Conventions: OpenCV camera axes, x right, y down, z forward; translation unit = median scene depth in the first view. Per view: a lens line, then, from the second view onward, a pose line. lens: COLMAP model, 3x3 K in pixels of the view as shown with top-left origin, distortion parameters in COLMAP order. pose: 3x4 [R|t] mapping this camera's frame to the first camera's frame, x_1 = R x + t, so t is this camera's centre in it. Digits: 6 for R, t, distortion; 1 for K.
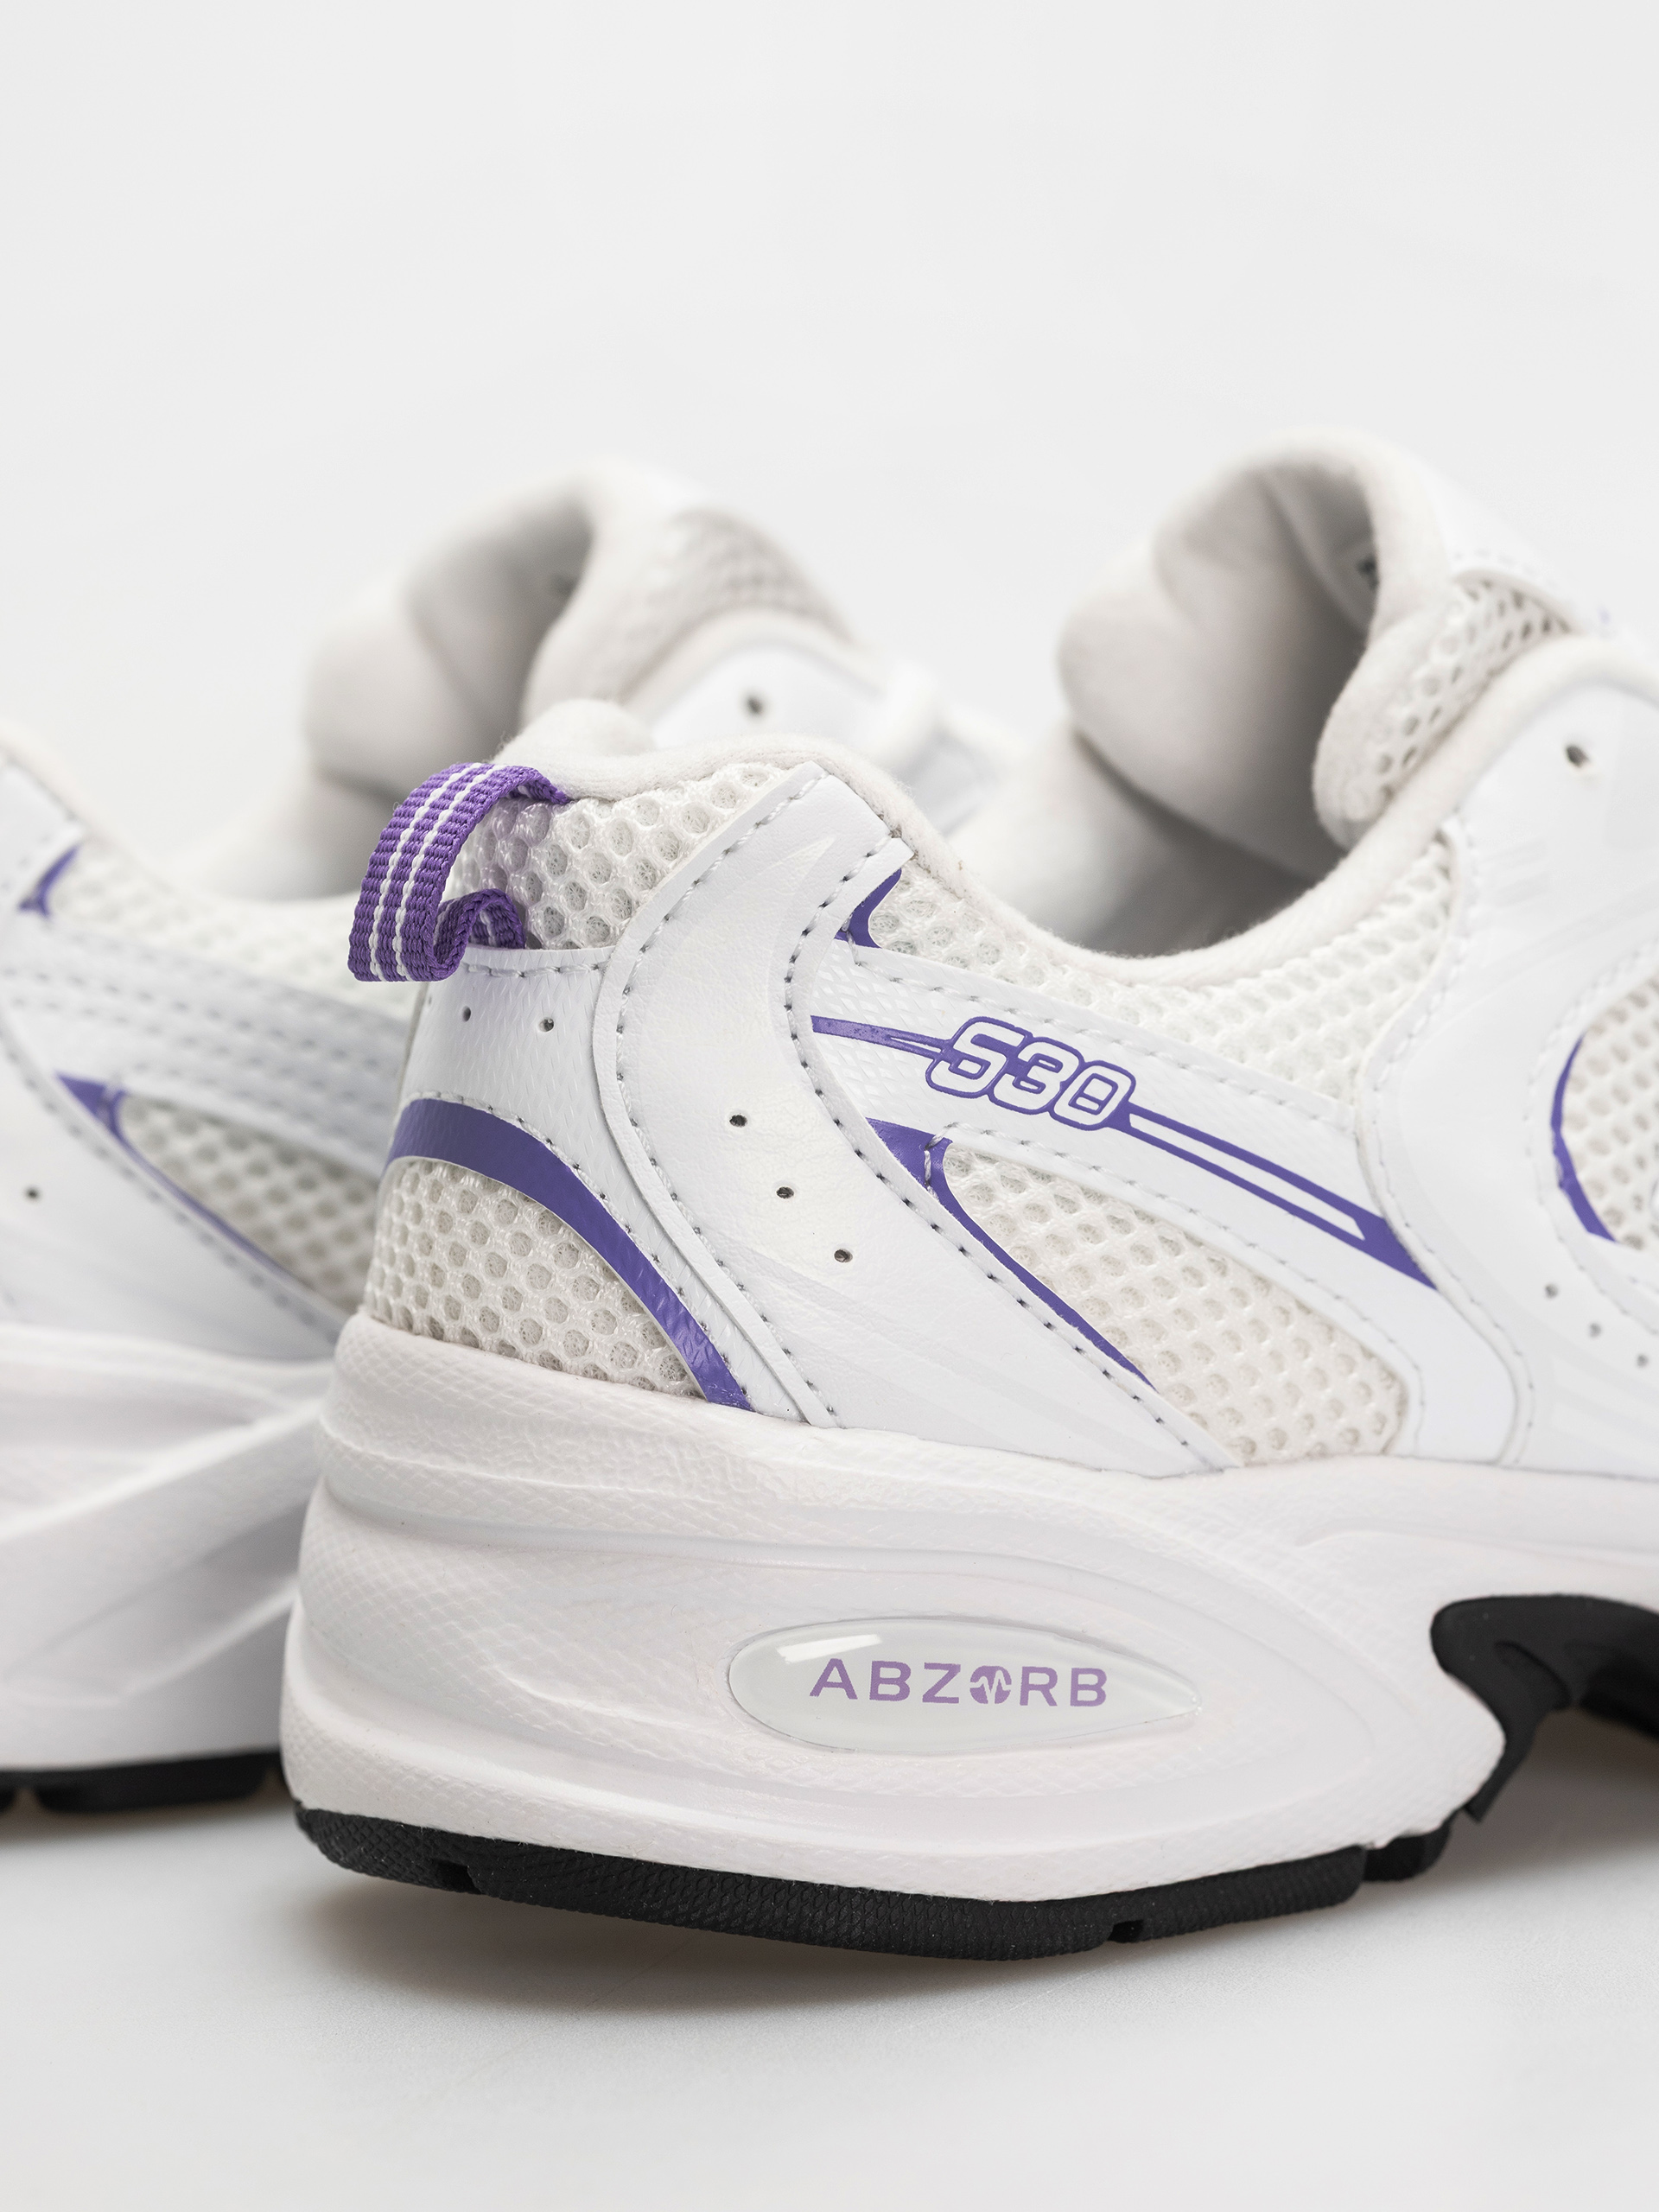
lens RADIAL K [[6447.2, 0, 829.5], [0, 6447.2, 1106.0], [0, 0, 1]] dist [0.084152, -0.474191]
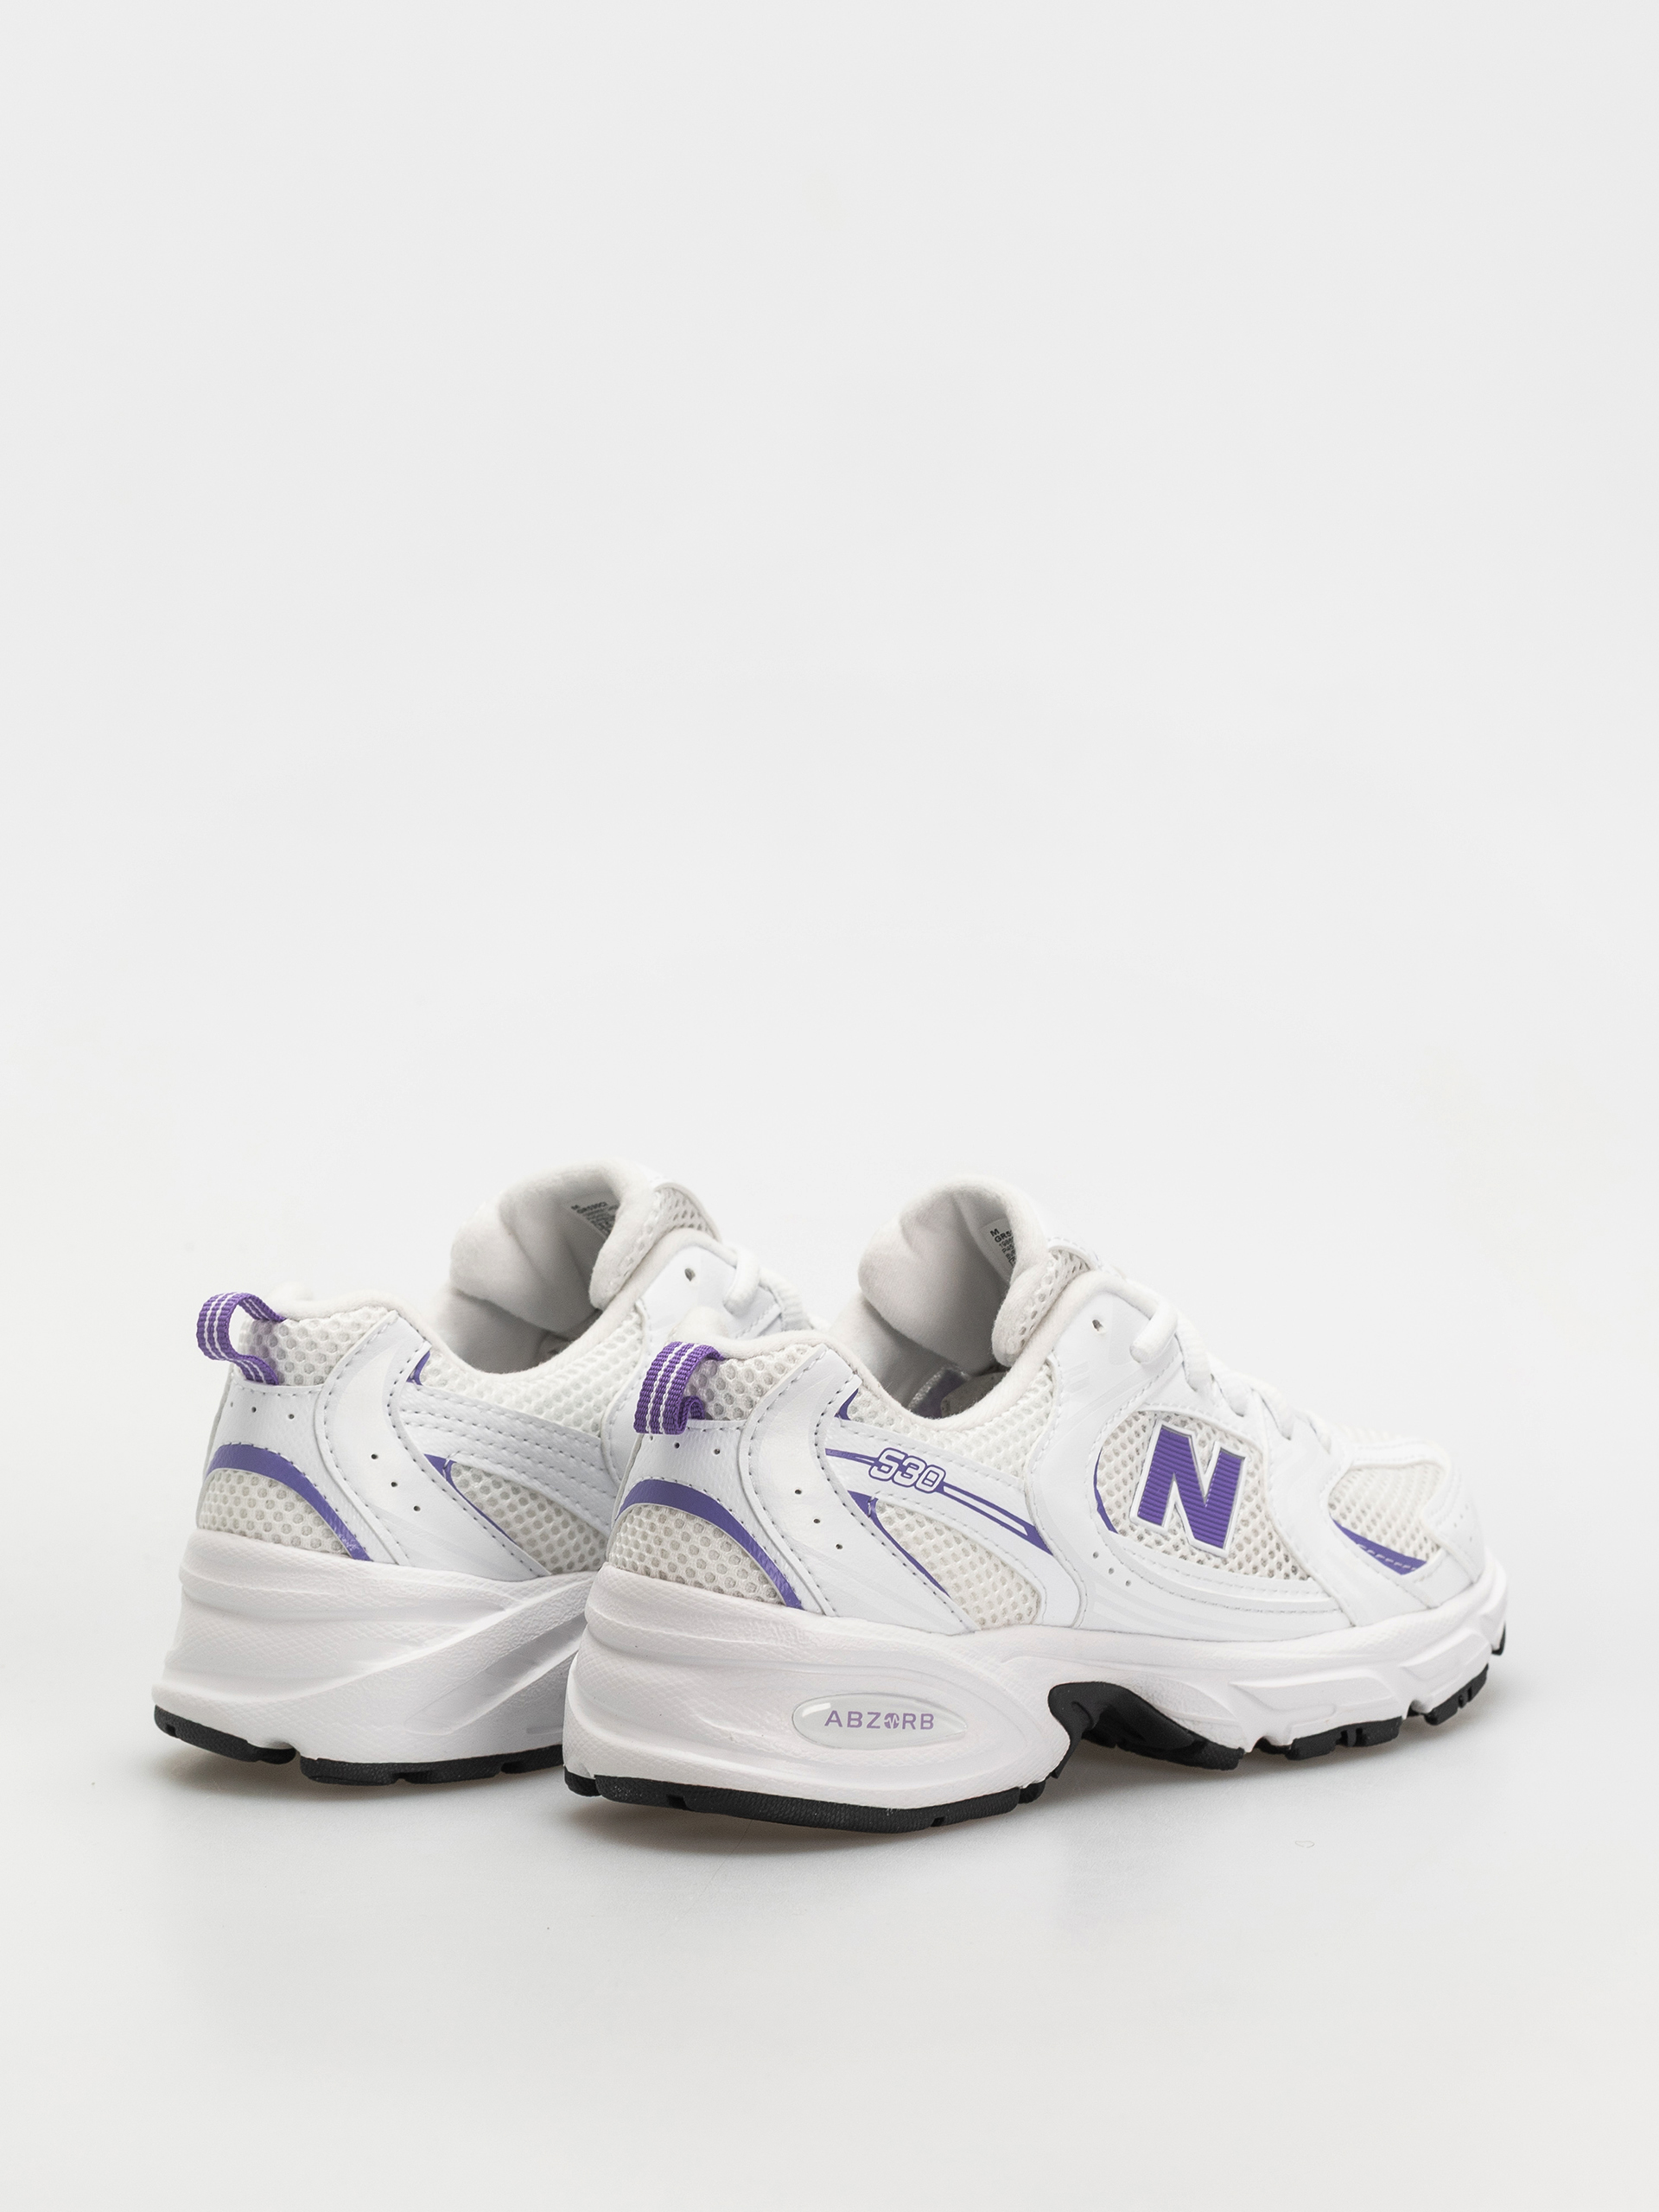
lens RADIAL K [[6447.2, 0, 829.5], [0, 6447.2, 1106.0], [0, 0, 1]] dist [0.084152, -0.474191]
pose [[0.980583, 0.010735, 0.195812, -0.473739], [-0.008416, 0.999884, -0.012670, -0.111039], [-0.195925, 0.010776, 0.980560, -1.382124]]
